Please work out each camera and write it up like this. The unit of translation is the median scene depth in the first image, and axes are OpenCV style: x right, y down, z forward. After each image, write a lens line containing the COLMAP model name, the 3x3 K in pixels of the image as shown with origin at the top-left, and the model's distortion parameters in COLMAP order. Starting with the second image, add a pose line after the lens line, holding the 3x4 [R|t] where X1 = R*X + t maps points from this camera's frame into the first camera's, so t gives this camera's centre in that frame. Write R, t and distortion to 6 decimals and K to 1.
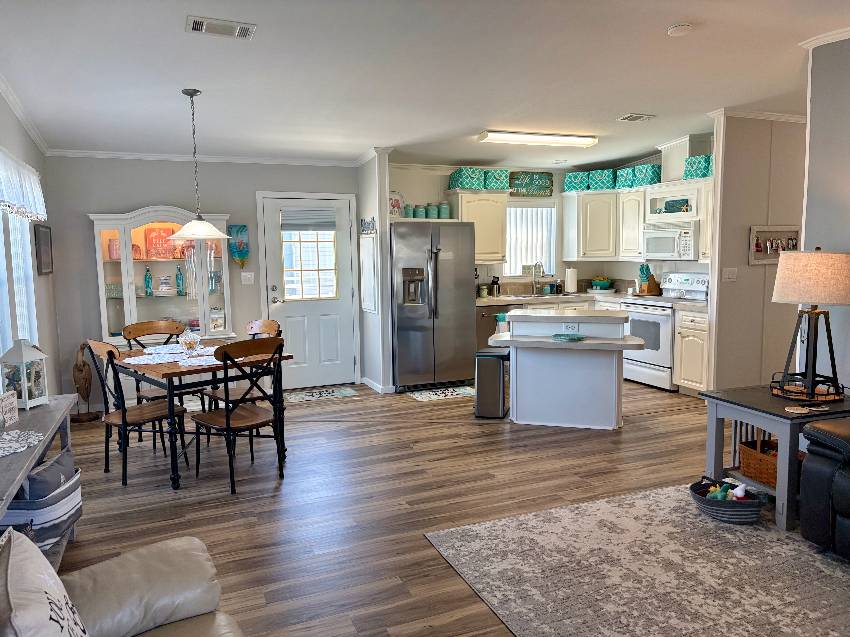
lens RADIAL K [[639.9, 0, 419.8], [0, 639.9, 320.8], [0, 0, 1]] dist [0.040169, -0.034462]
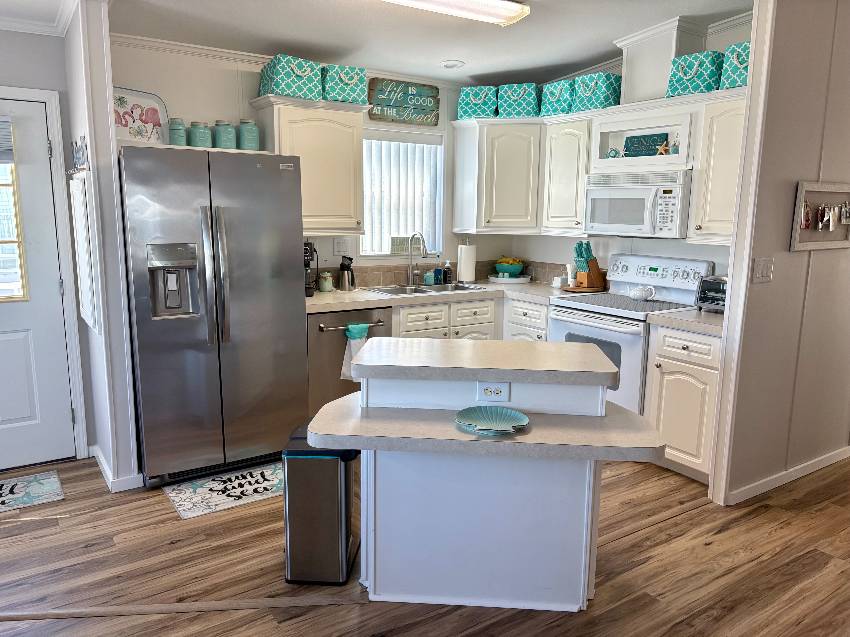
lens RADIAL K [[639.9, 0, 429.7], [0, 639.9, 322.2], [0, 0, 1]] dist [0.040169, -0.034462]
pose [[0.977167, -0.009712, 0.212250, 0.071973], [-0.003501, 0.998083, 0.061788, -0.048573], [-0.212444, -0.061121, 0.975260, 0.427314]]
